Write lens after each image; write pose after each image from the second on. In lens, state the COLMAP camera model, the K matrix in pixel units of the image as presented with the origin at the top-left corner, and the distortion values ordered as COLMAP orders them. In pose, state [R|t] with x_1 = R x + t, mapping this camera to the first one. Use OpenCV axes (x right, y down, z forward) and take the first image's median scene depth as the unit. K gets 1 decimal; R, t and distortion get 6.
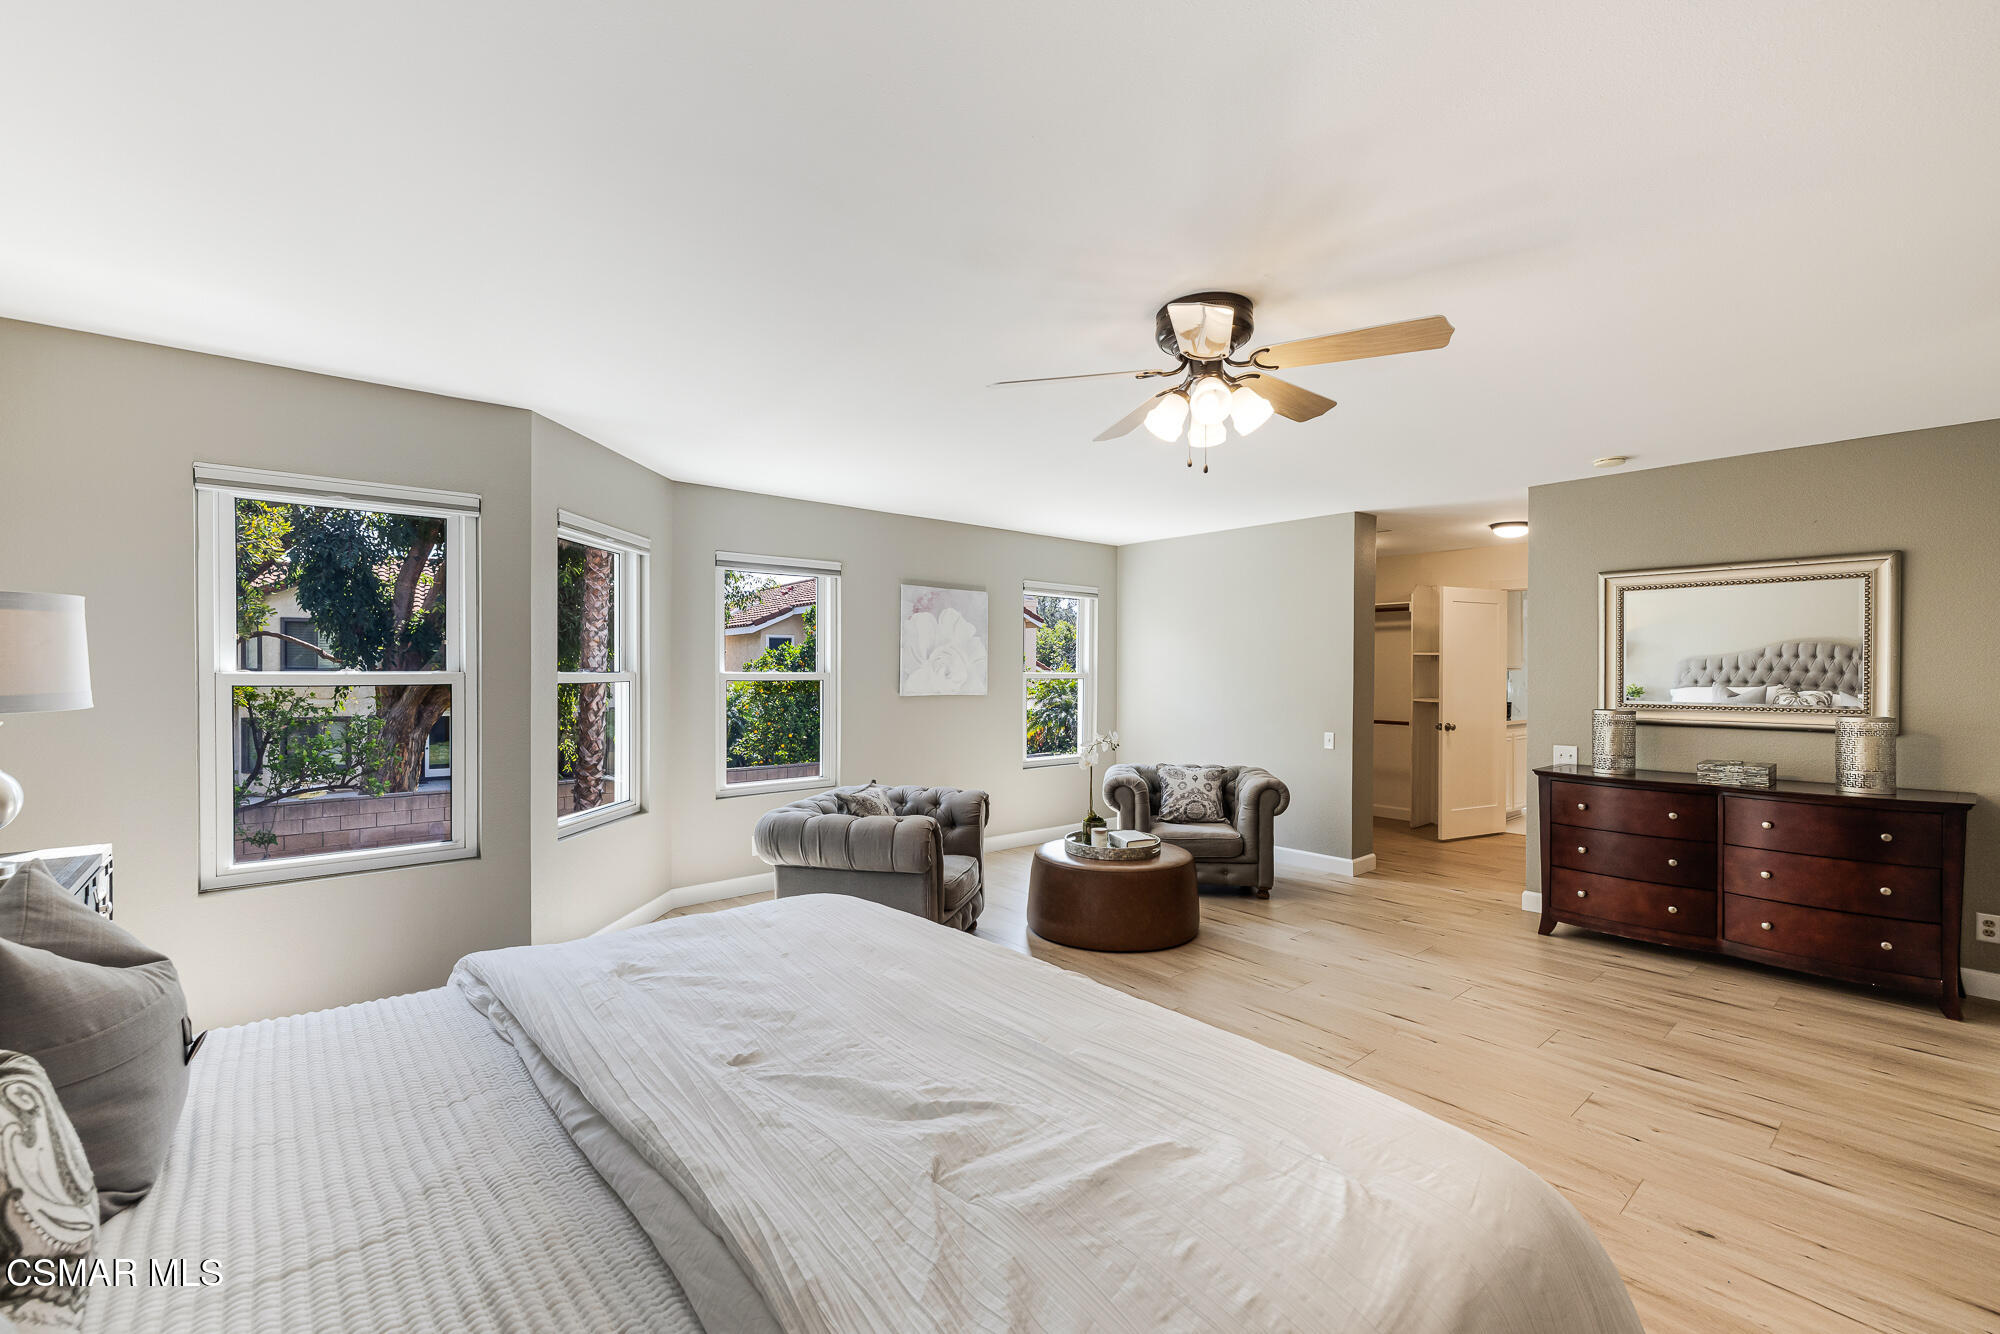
lens RADIAL K [[841.6, 0, 993.6], [0, 841.6, 668.8], [0, 0, 1]] dist [-0.002162, 0.001502]
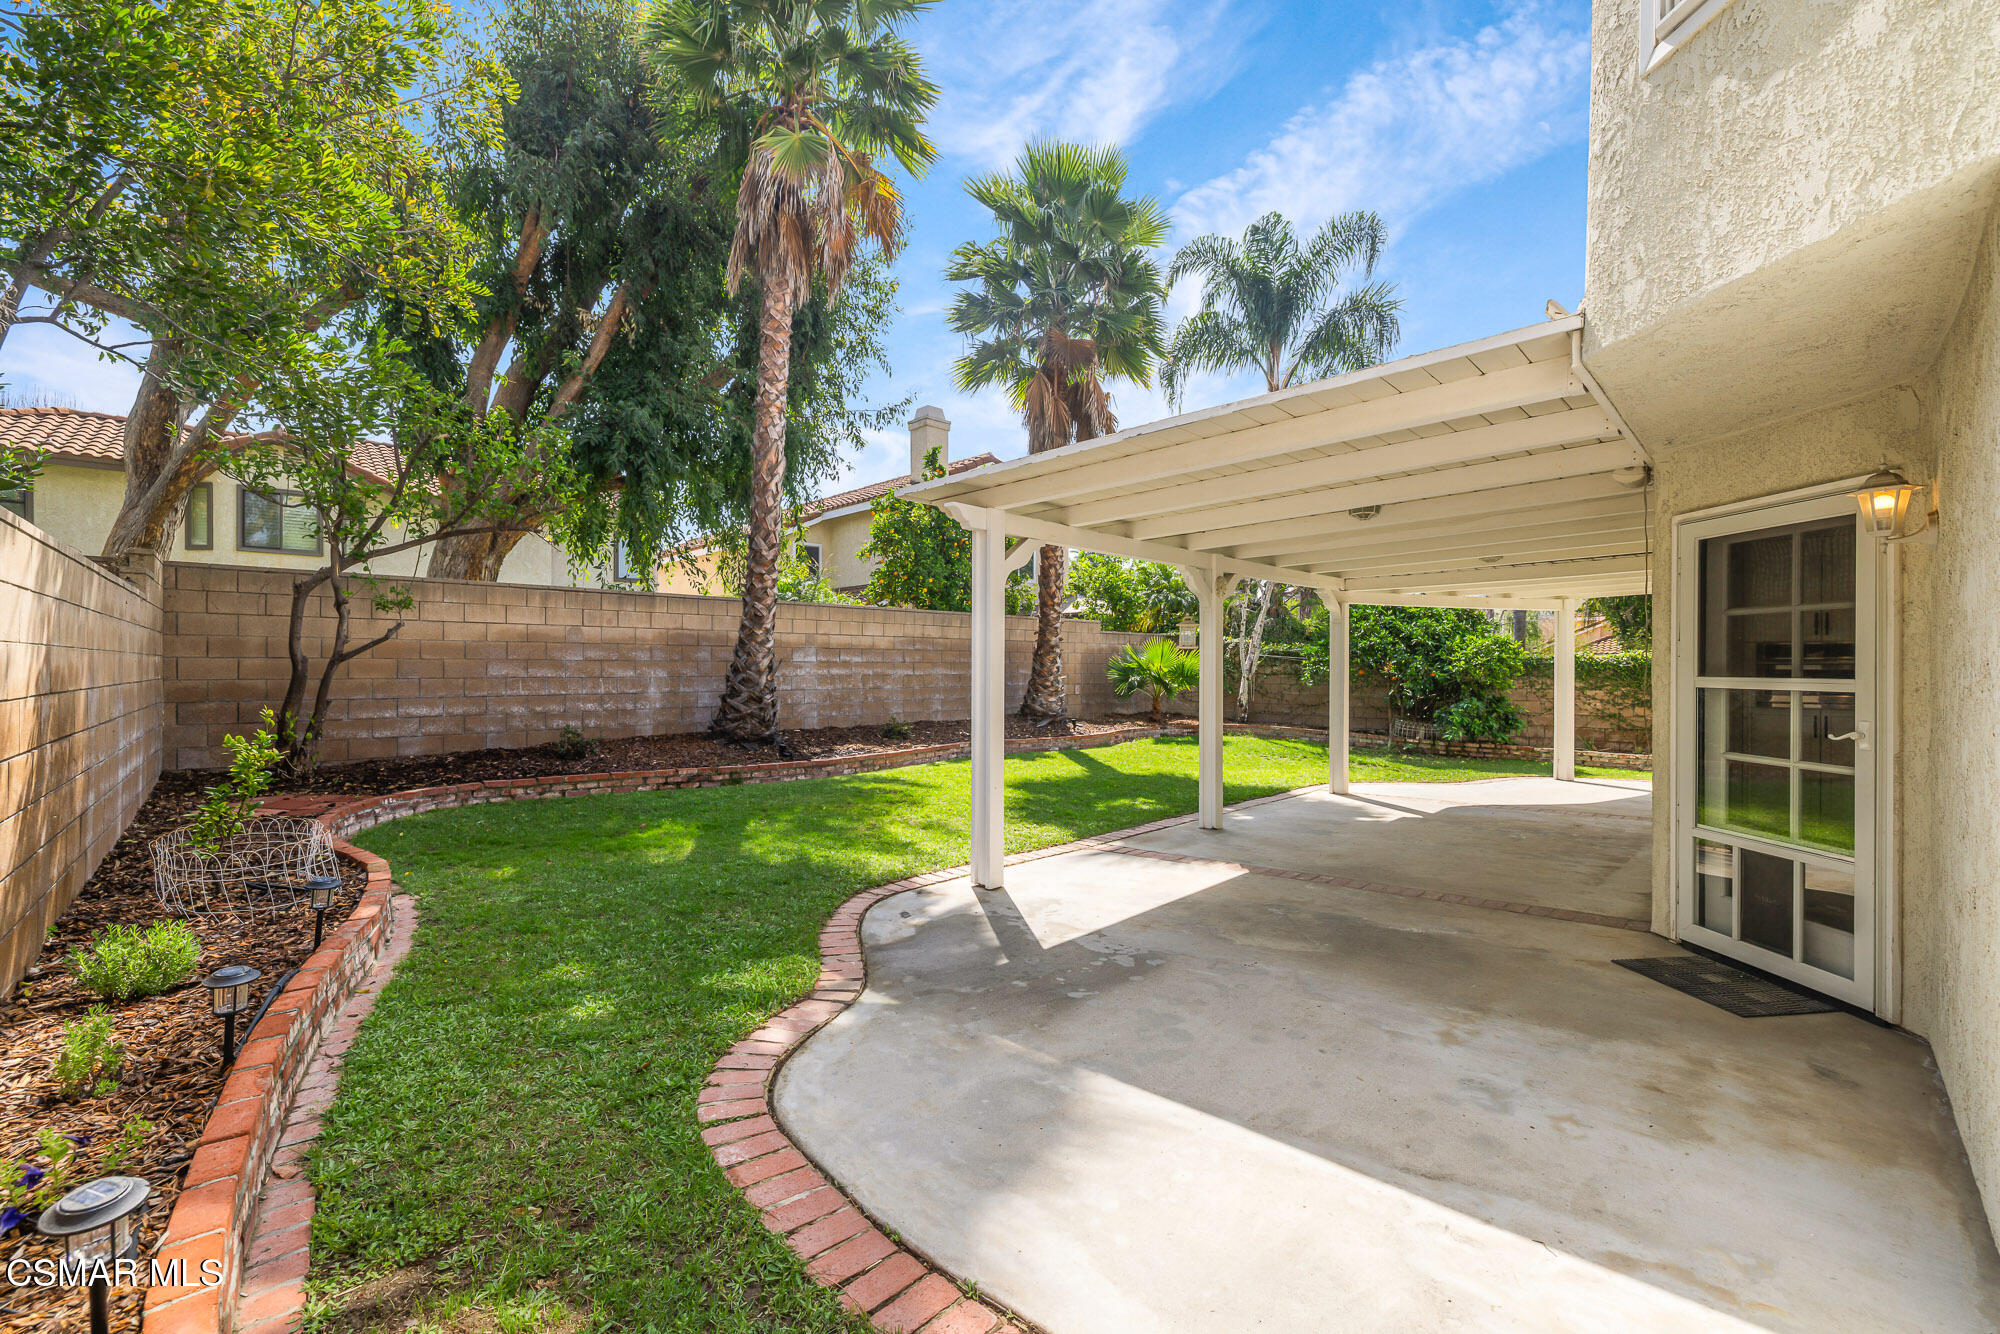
lens RADIAL K [[841.6, 0, 1003.1], [0, 841.6, 670.9], [0, 0, 1]] dist [-0.002162, 0.001502]
pose [[0.993846, -0.001462, 0.110757, -0.237803], [0.000665, 0.999974, 0.007229, 0.149621], [-0.110765, -0.007111, 0.993821, 0.112649]]
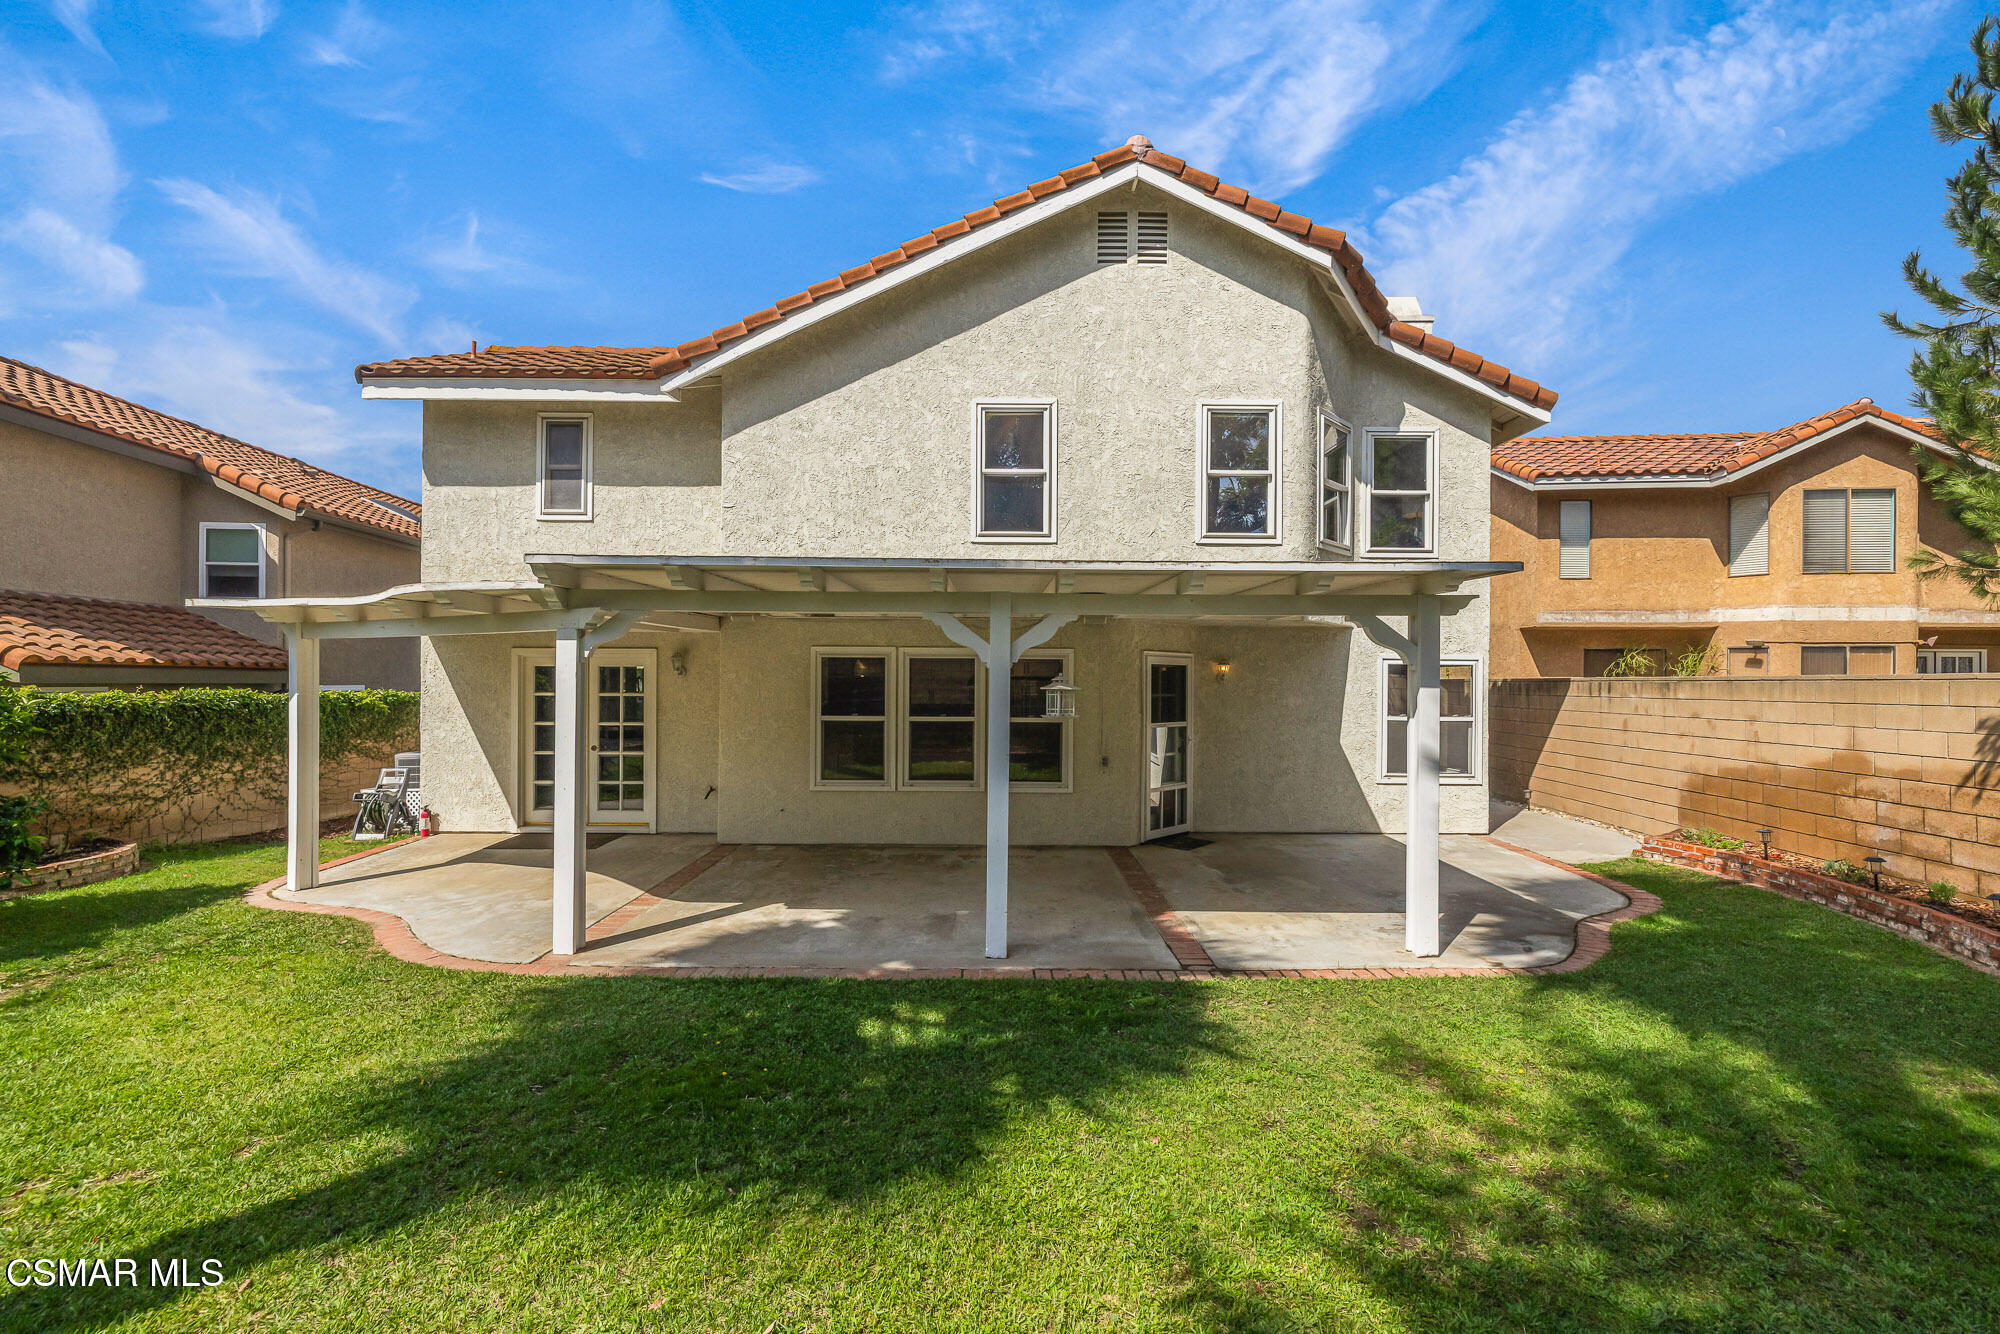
lens RADIAL K [[841.6, 0, 1002.3], [0, 841.6, 679.2], [0, 0, 1]] dist [-0.002162, 0.001502]
pose [[-0.755411, -0.007993, 0.655202, -0.298147], [-0.010814, 0.999941, -0.000270, 0.127140], [-0.655162, -0.007289, -0.755454, 0.764398]]
